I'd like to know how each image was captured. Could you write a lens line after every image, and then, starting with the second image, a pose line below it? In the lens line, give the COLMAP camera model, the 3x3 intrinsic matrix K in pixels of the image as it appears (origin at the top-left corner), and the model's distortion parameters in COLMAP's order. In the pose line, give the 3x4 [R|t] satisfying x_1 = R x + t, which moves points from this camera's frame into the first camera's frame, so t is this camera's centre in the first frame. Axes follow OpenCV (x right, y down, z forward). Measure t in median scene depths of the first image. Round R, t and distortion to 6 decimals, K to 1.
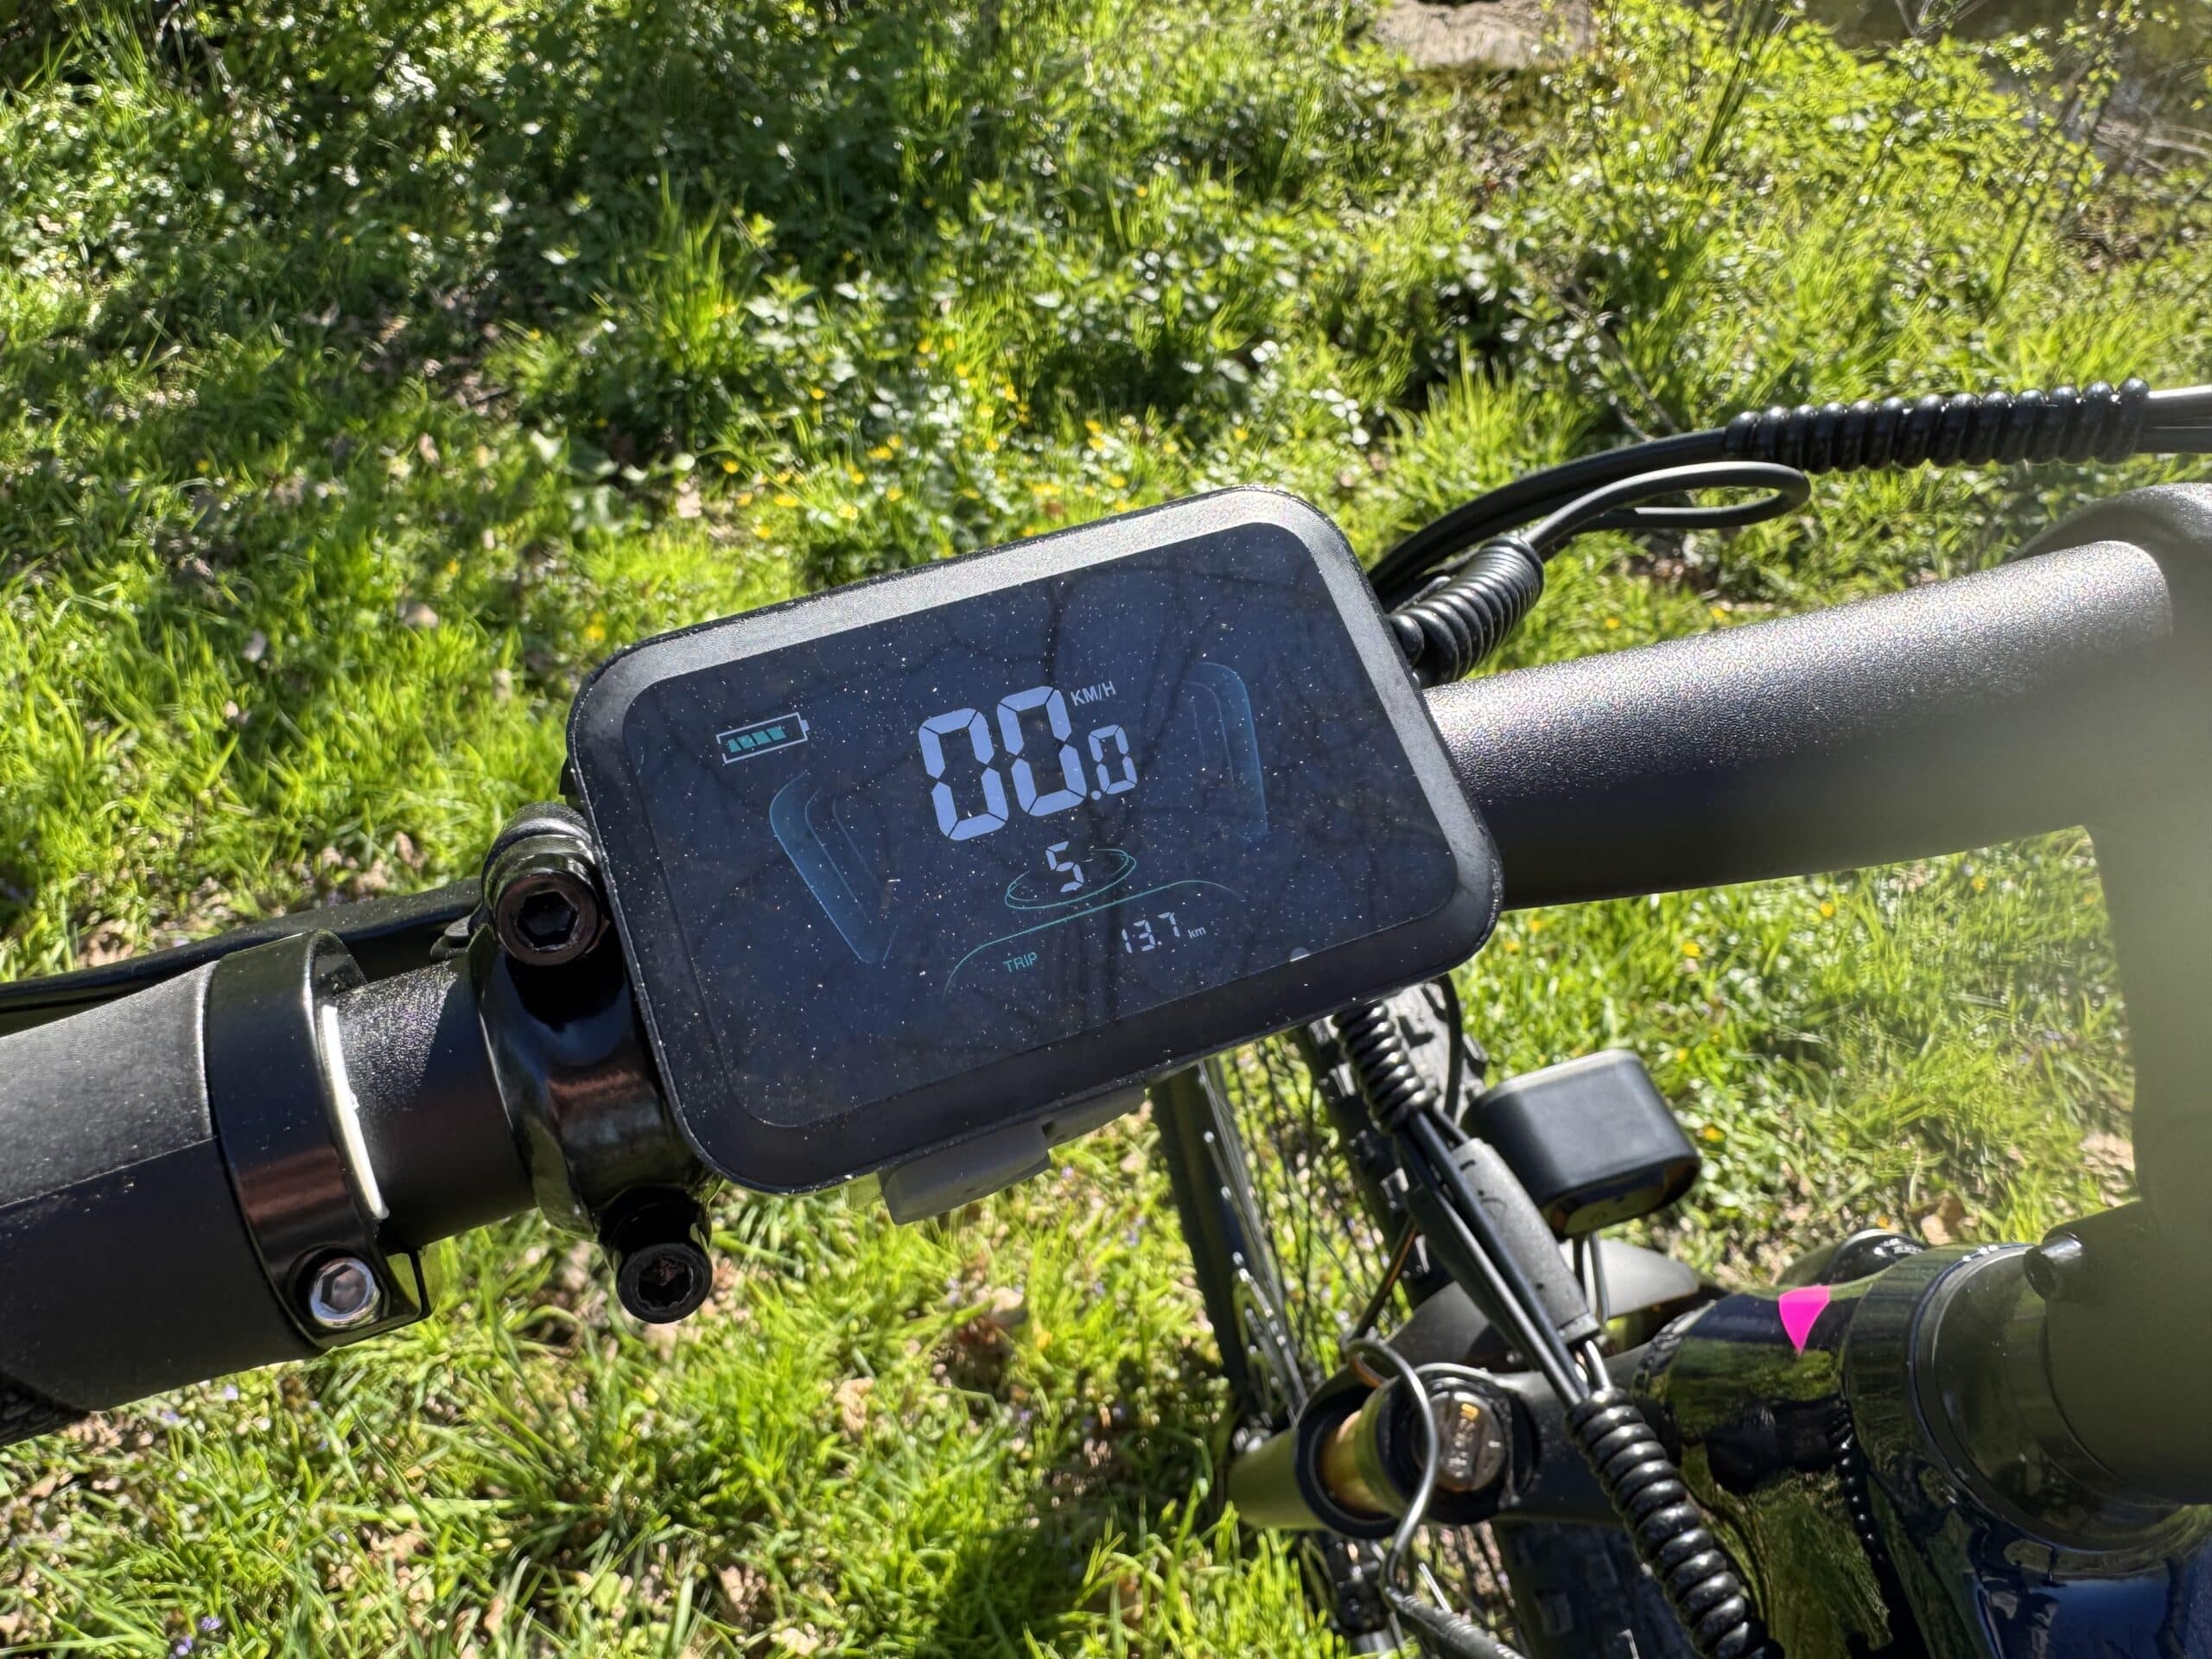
lens RADIAL K [[1560.1, 0, 1106.0], [0, 1560.1, 829.5], [0, 0, 1]] dist [-0.004802, 0.004022]
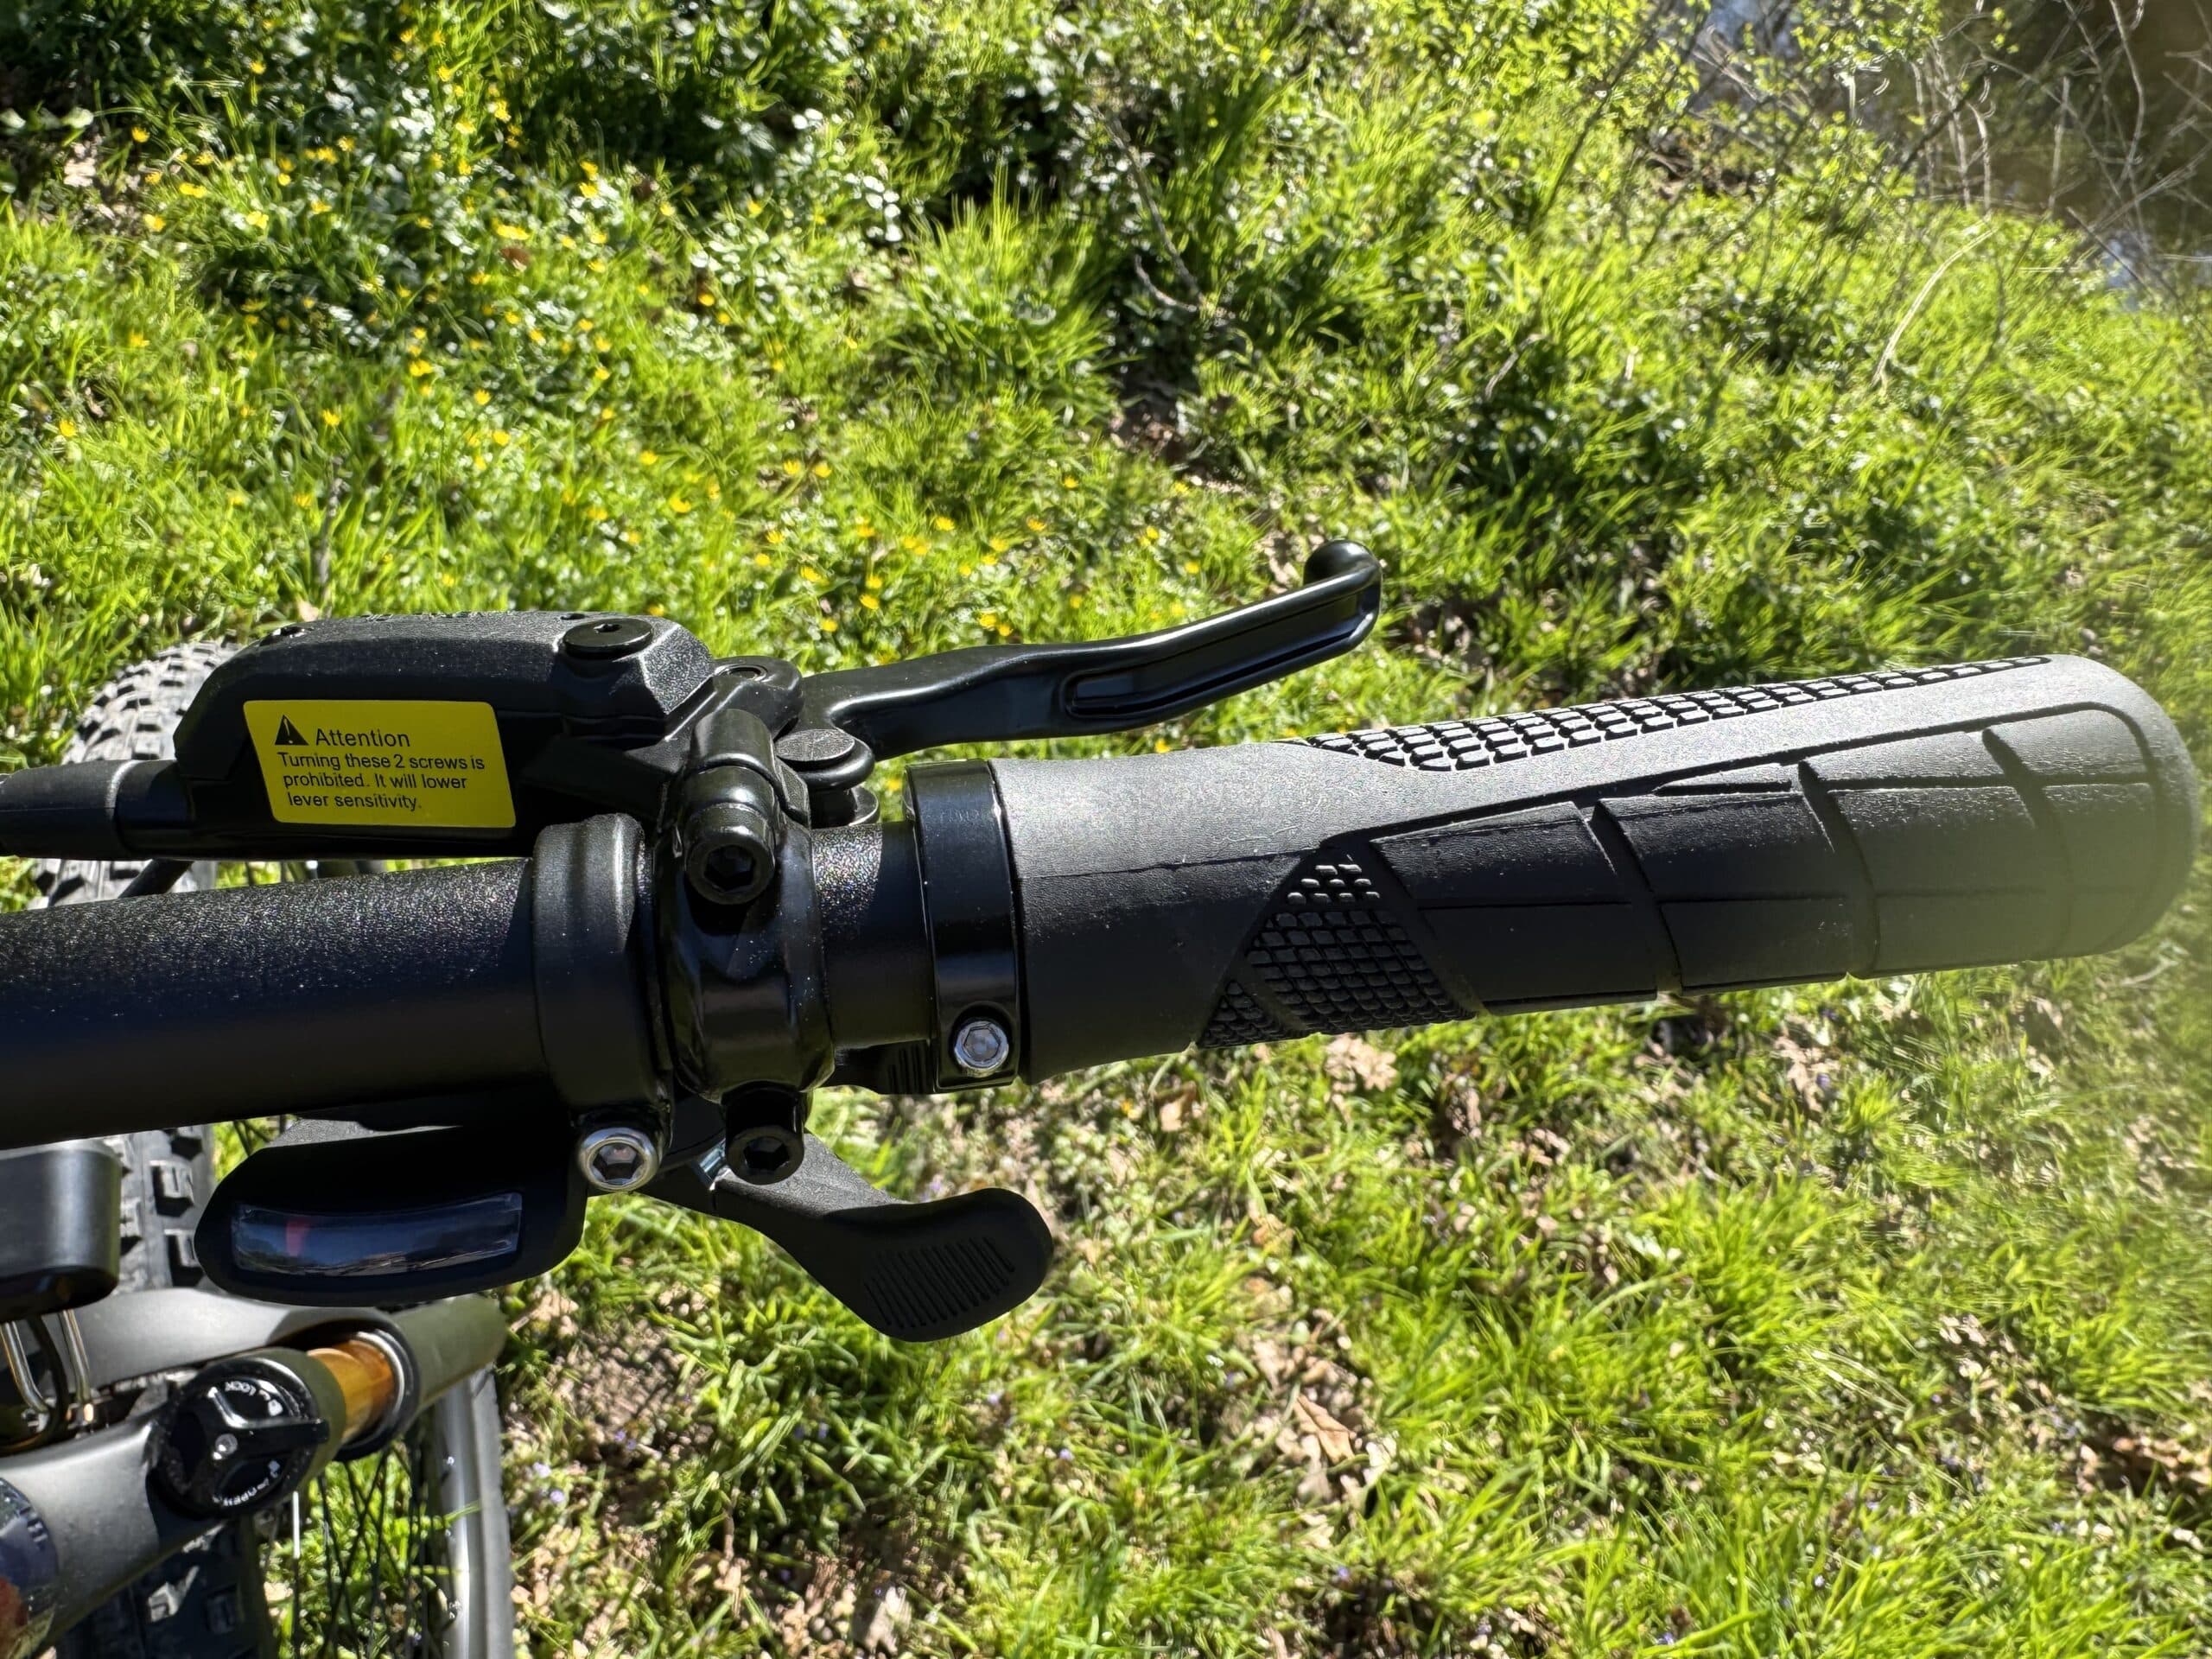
lens RADIAL K [[1560.1, 0, 1106.0], [0, 1560.1, 829.5], [0, 0, 1]] dist [-0.004802, 0.004022]
pose [[0.970132, 0.108295, 0.217063, 0.127505], [-0.139684, 0.980966, 0.134885, -0.043592], [-0.198324, -0.161177, 0.966794, -0.004811]]
